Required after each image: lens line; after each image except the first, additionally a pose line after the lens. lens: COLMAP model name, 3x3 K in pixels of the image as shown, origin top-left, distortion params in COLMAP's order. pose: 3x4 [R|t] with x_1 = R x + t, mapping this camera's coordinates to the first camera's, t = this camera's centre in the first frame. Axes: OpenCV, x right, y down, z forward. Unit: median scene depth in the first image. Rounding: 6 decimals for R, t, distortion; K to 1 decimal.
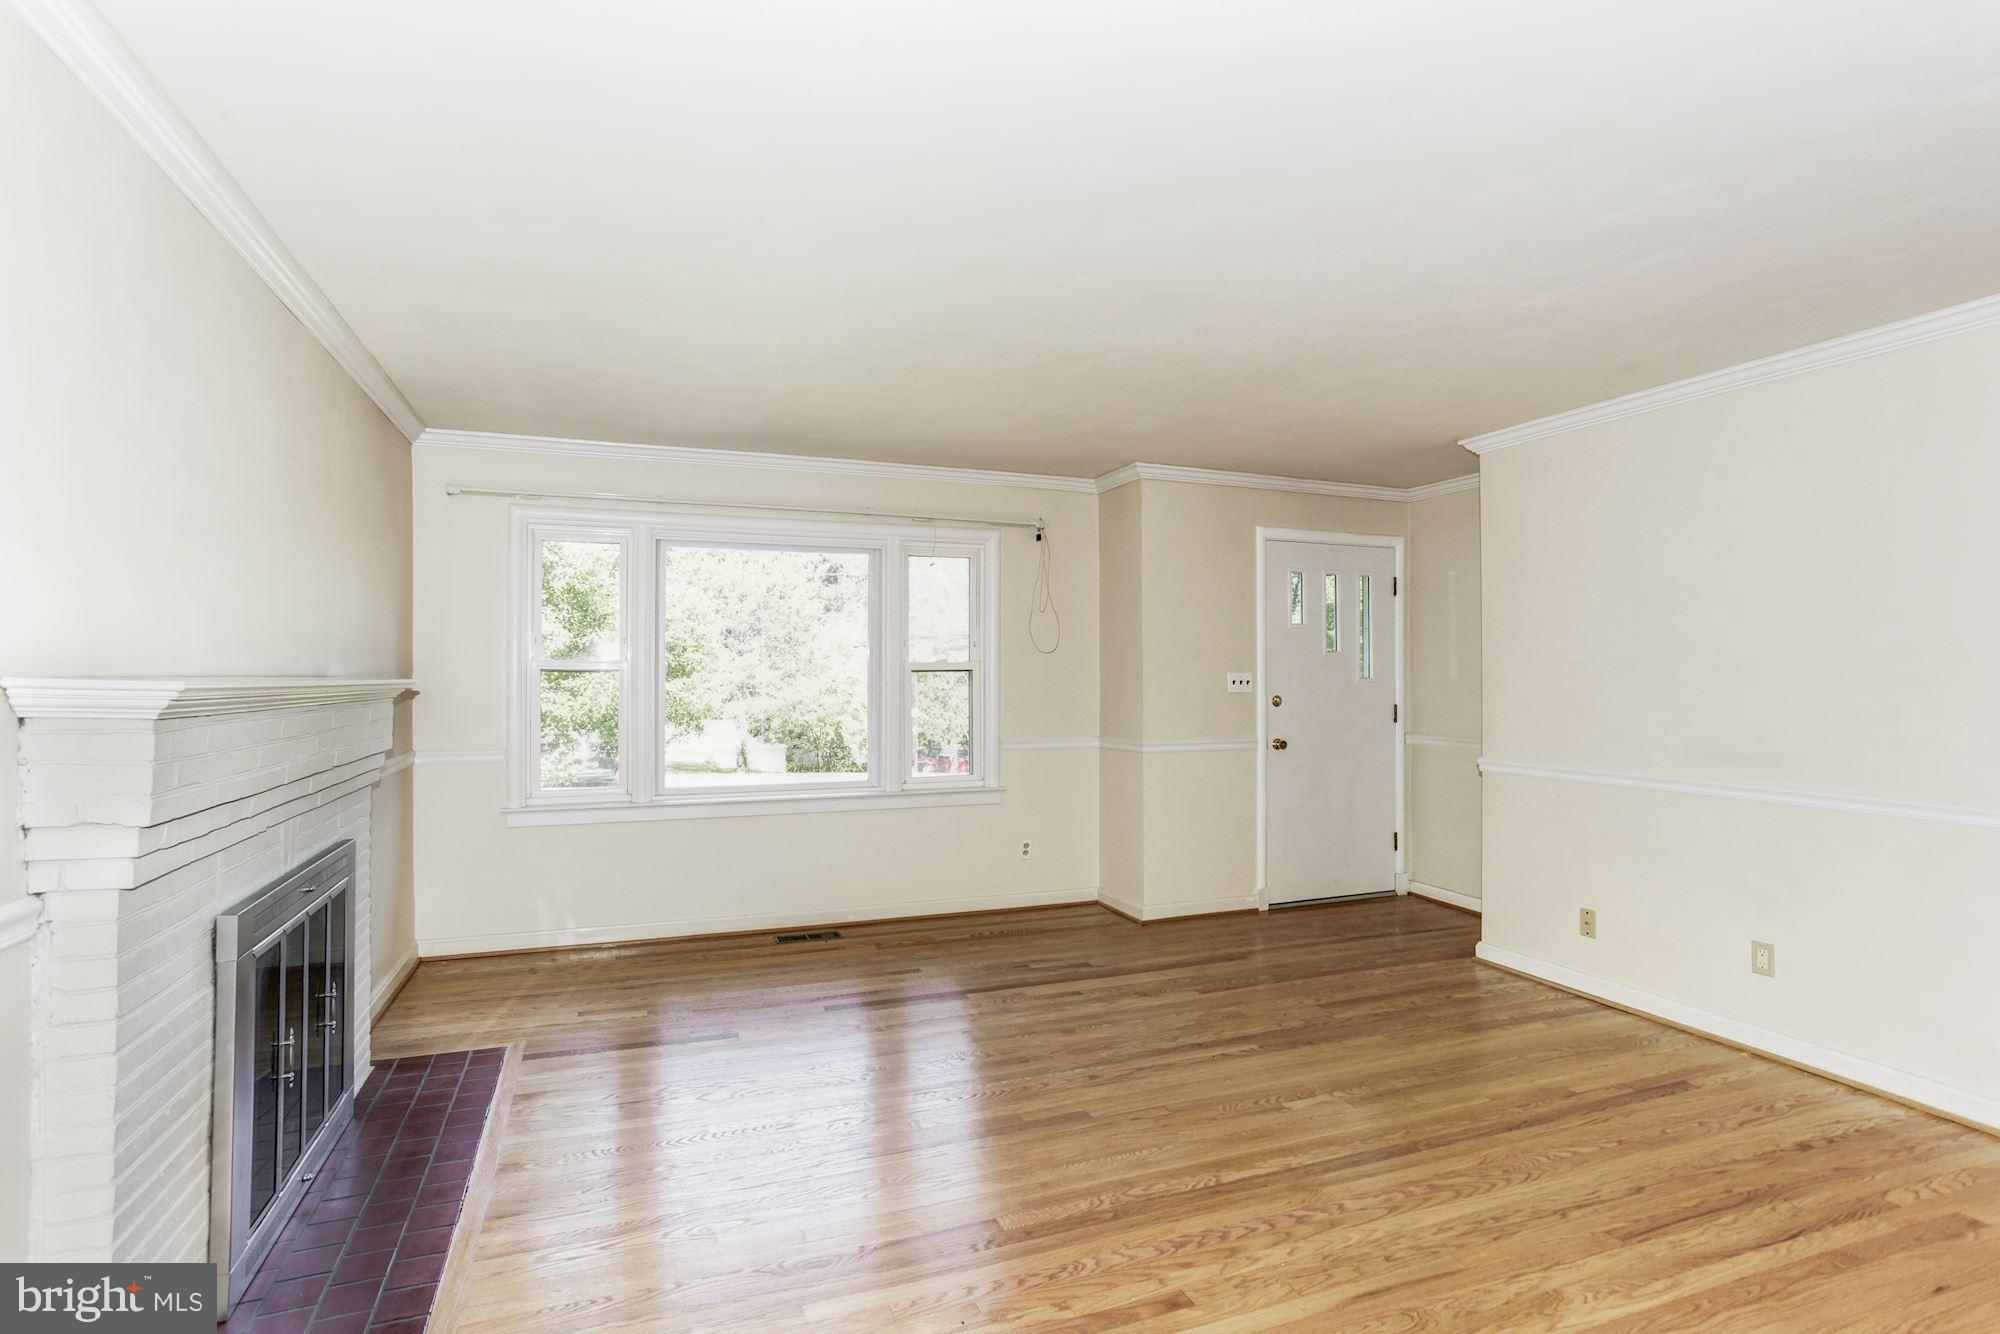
lens RADIAL K [[994.7, 0, 1007.1], [0, 994.7, 659.7], [0, 0, 1]] dist [-0.030101, 0.022192]
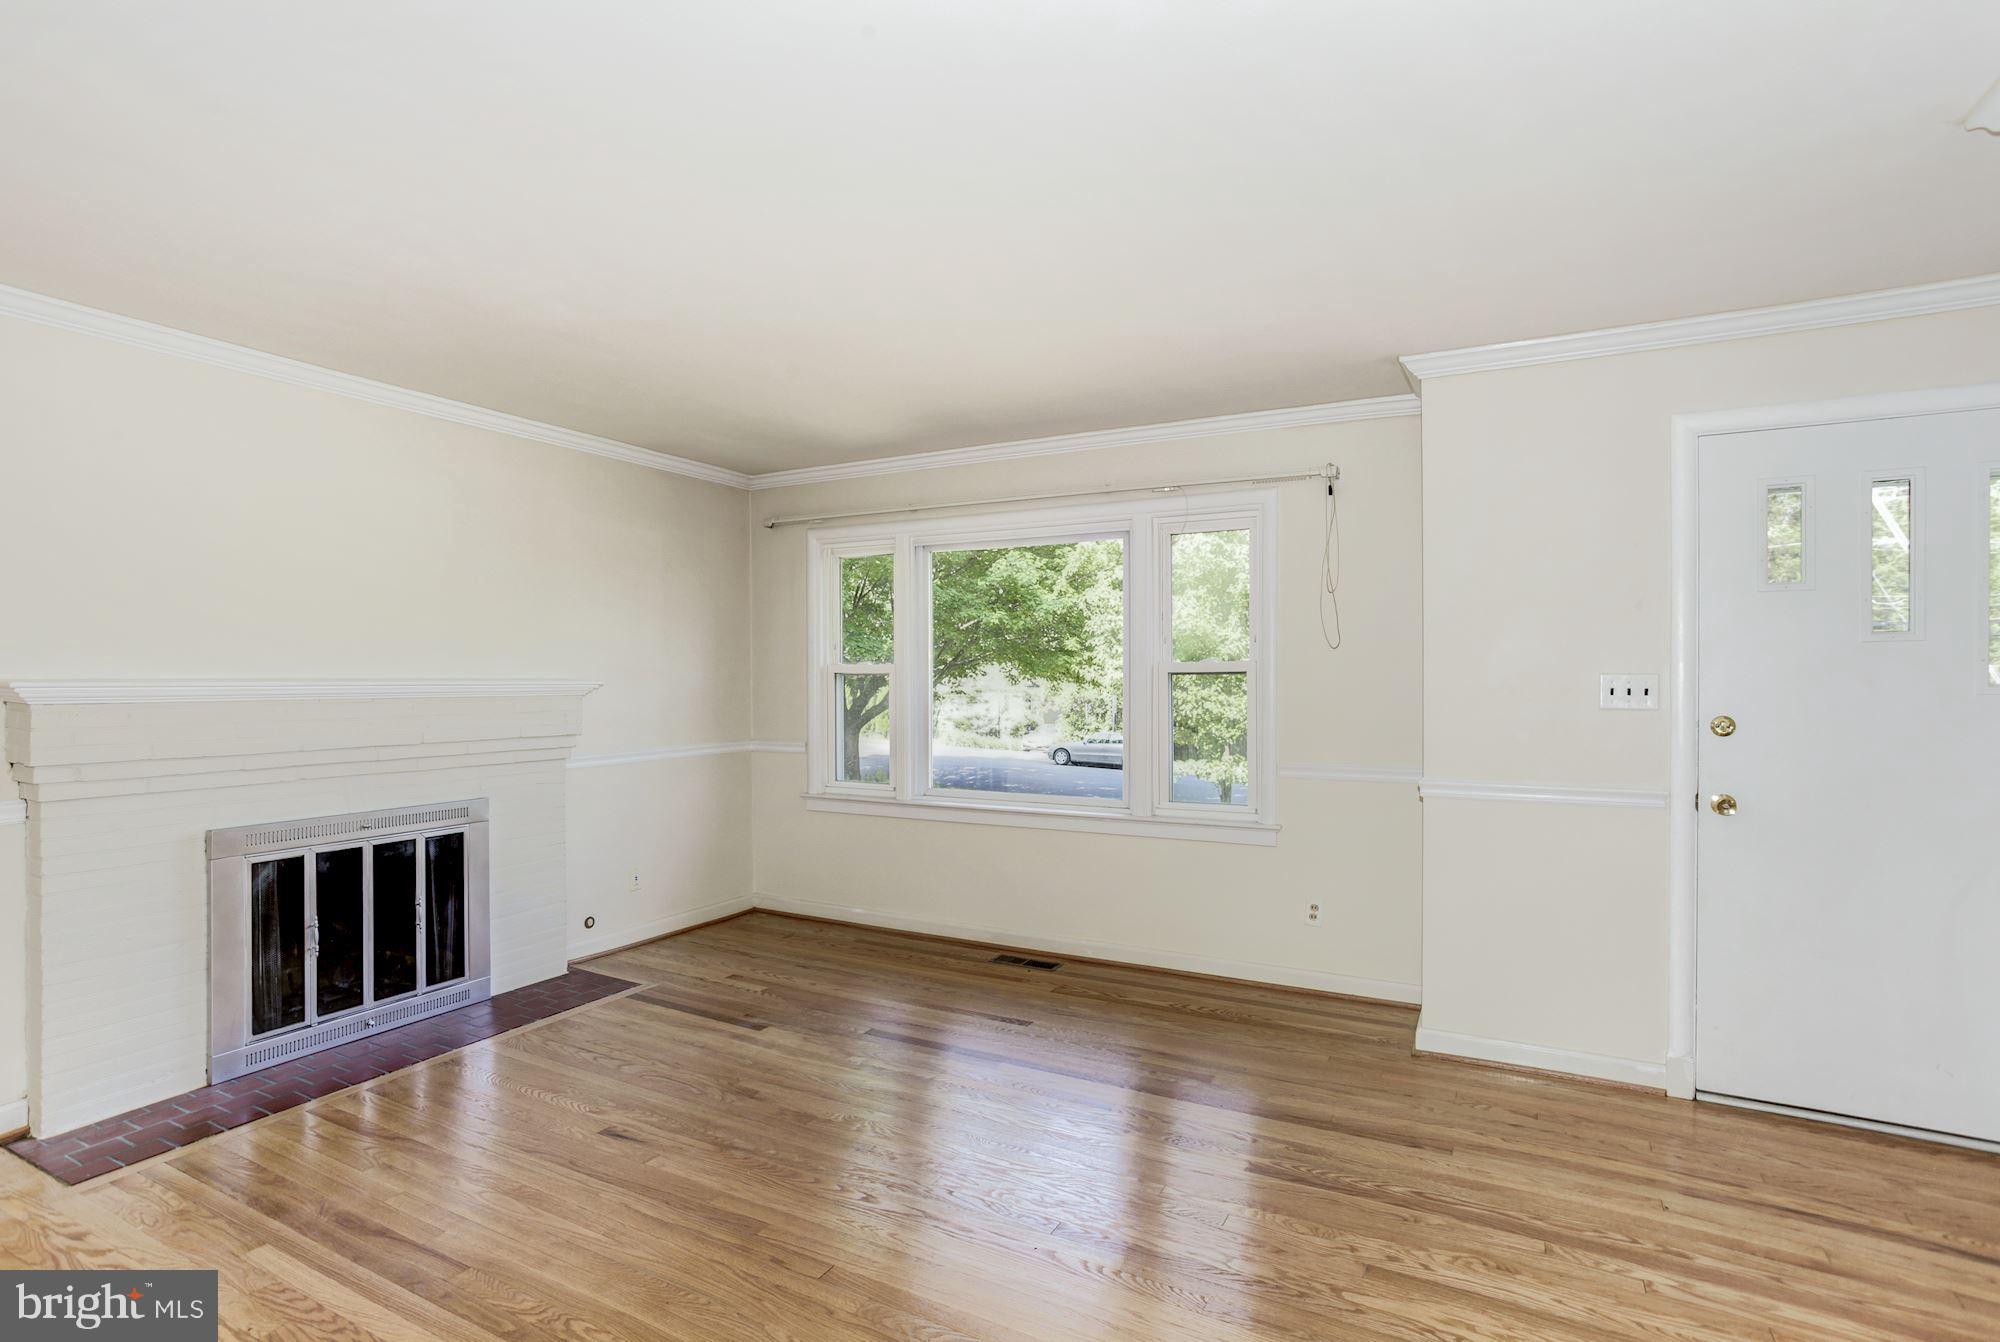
lens RADIAL K [[994.7, 0, 994.3], [0, 994.7, 664.3], [0, 0, 1]] dist [-0.030101, 0.022192]
pose [[0.635246, -0.011652, -0.772222, 0.525817], [0.013697, 0.999899, -0.003820, 0.004685], [0.772188, -0.008150, 0.635342, 0.410404]]
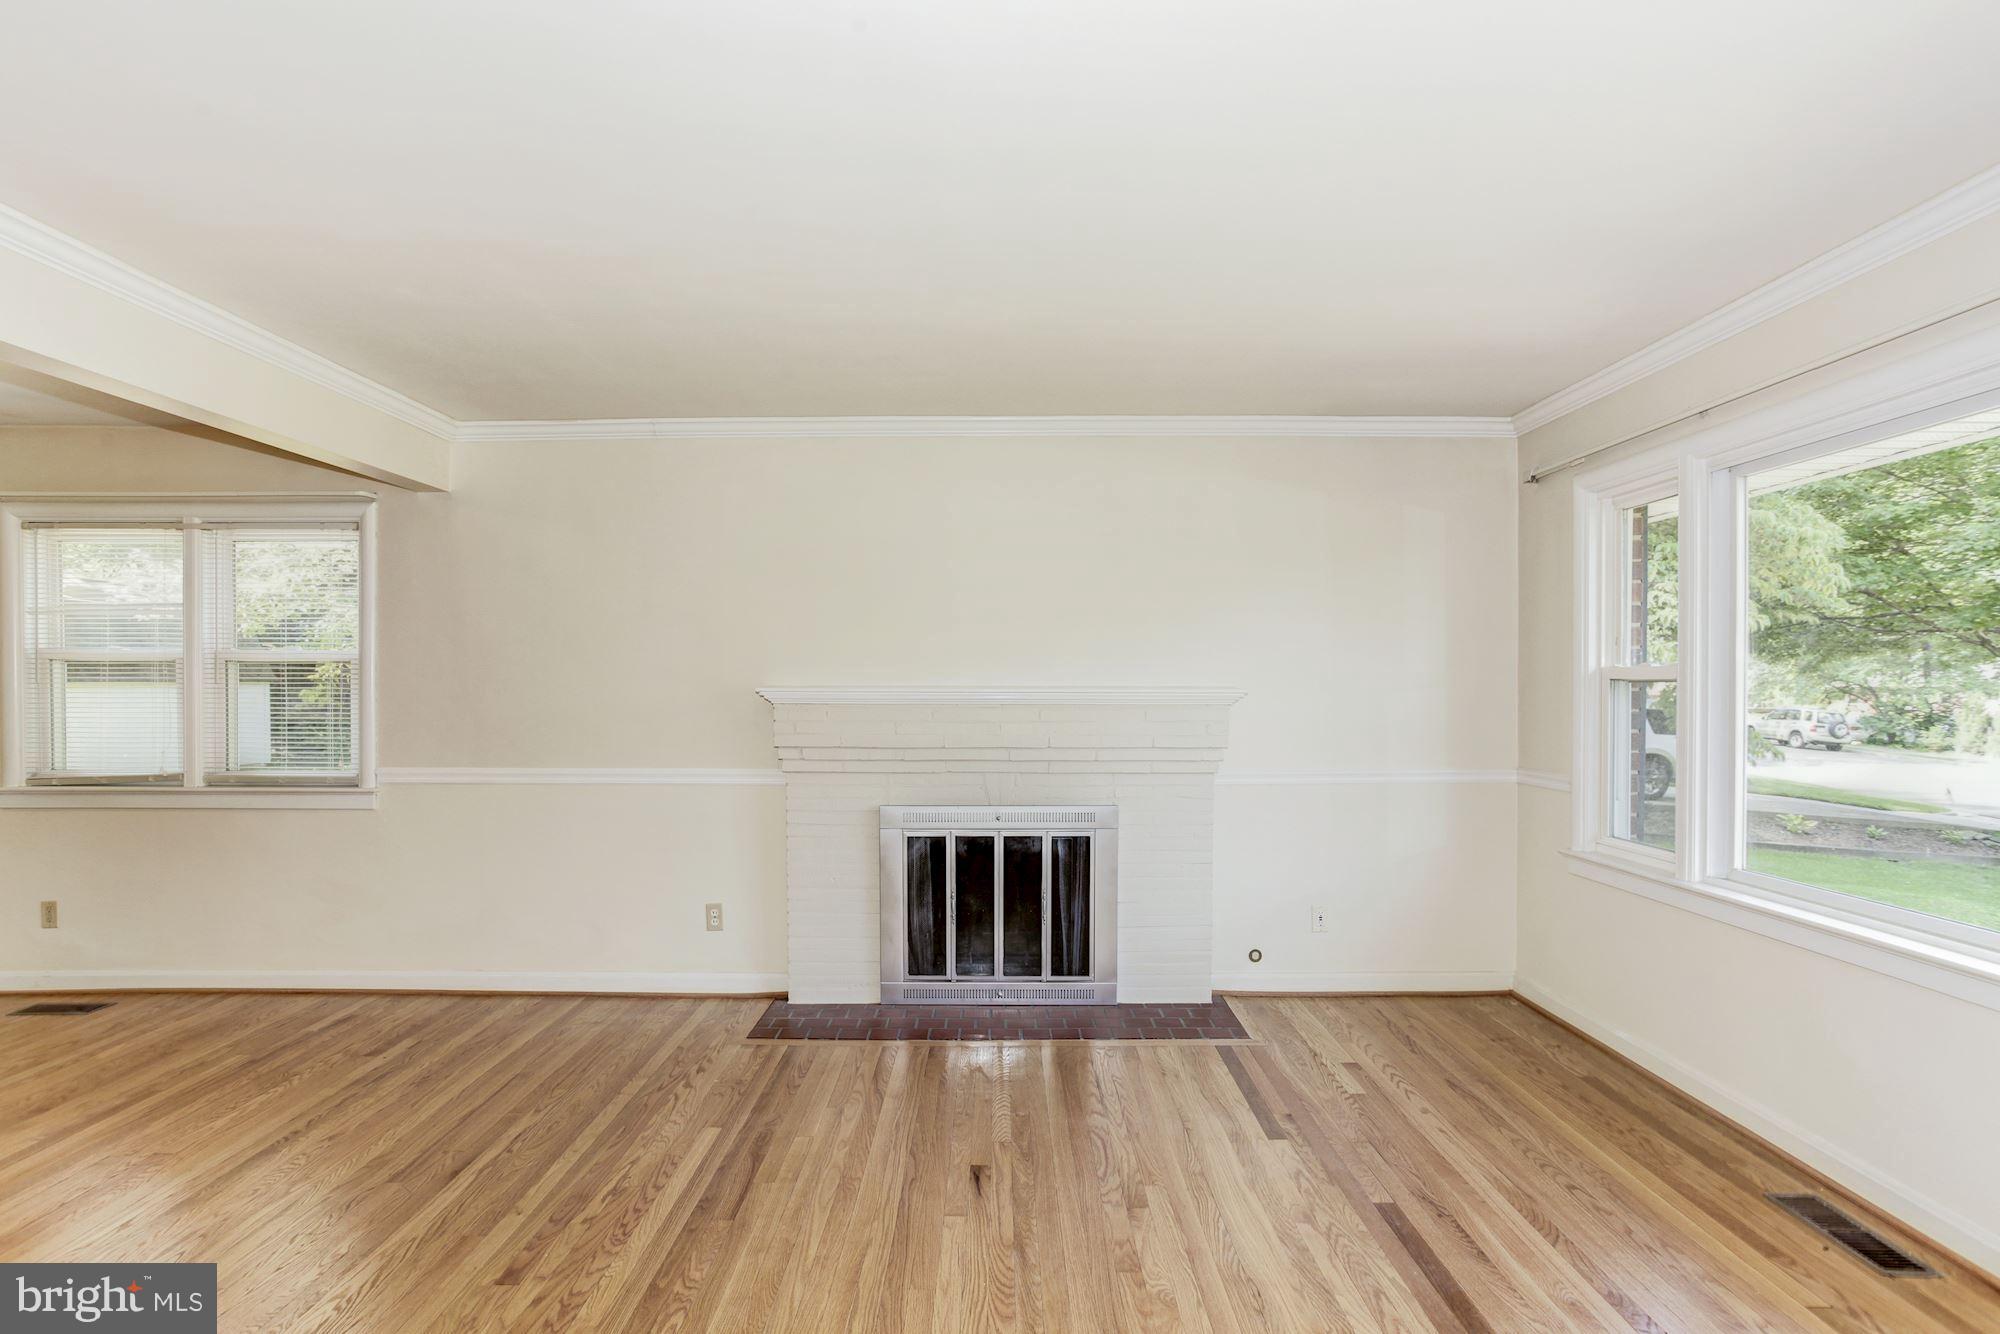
lens RADIAL K [[994.7, 0, 1000.5], [0, 994.7, 682.6], [0, 0, 1]] dist [-0.030101, 0.022192]
pose [[-0.391801, -0.006037, -0.920030, 0.424928], [0.016485, 0.999772, -0.013580, 0.013586], [0.919902, -0.020488, -0.391612, 0.857691]]
